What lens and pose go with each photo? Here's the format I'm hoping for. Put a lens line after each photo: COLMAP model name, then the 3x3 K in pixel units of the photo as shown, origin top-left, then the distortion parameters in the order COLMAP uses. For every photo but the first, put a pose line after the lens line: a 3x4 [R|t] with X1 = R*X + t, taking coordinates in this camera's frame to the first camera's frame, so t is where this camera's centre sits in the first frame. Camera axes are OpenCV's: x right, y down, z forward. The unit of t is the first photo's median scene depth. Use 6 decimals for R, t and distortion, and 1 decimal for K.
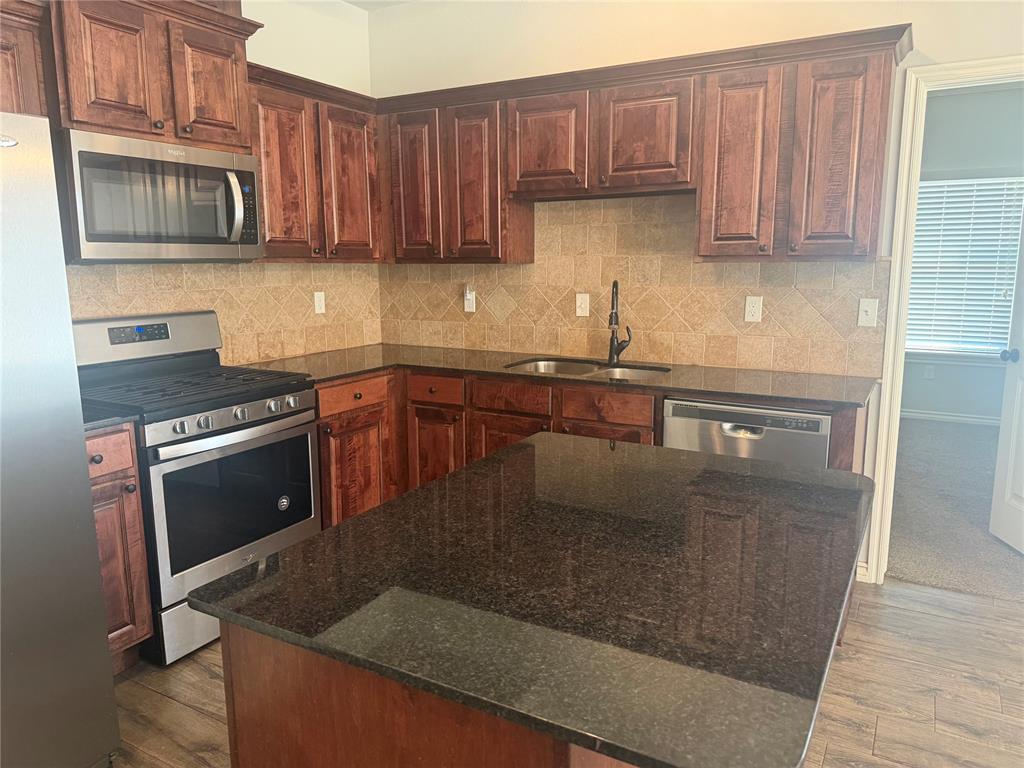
lens RADIAL K [[724.5, 0, 507.2], [0, 724.5, 388.2], [0, 0, 1]] dist [0.055496, -0.014335]
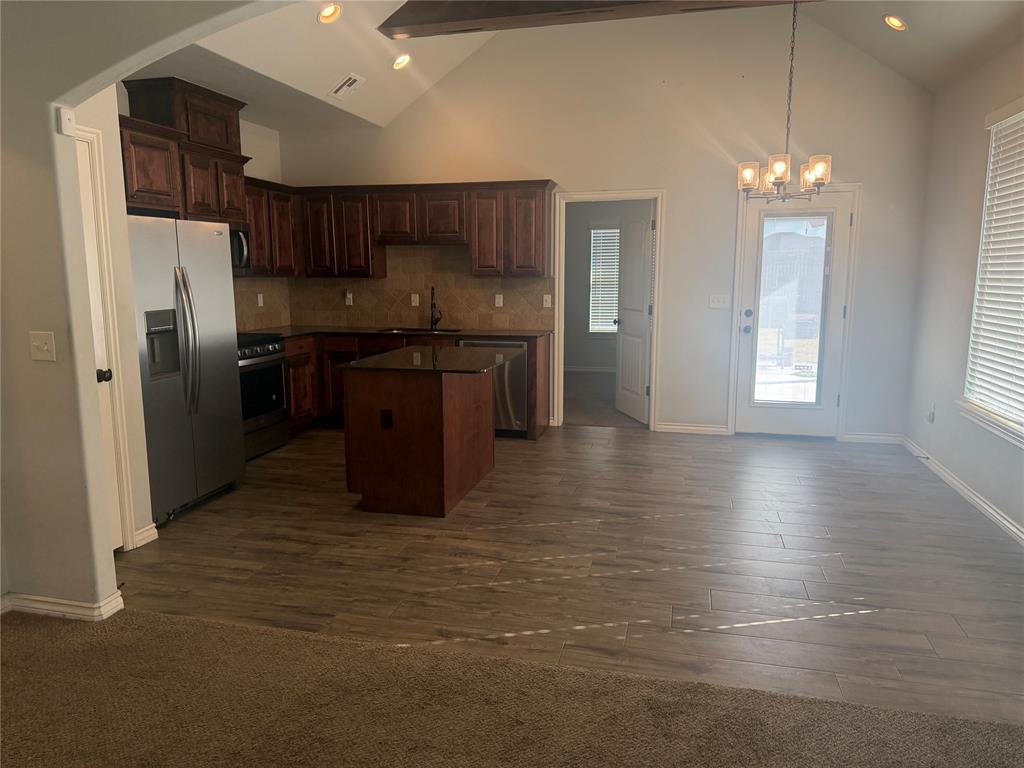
lens RADIAL K [[724.5, 0, 520.5], [0, 724.5, 388.3], [0, 0, 1]] dist [0.055496, -0.014335]
pose [[0.955162, -0.041993, 0.293090, -0.211664], [0.048337, 0.998727, -0.014433, 0.166734], [-0.292111, 0.027953, 0.955976, -0.945638]]
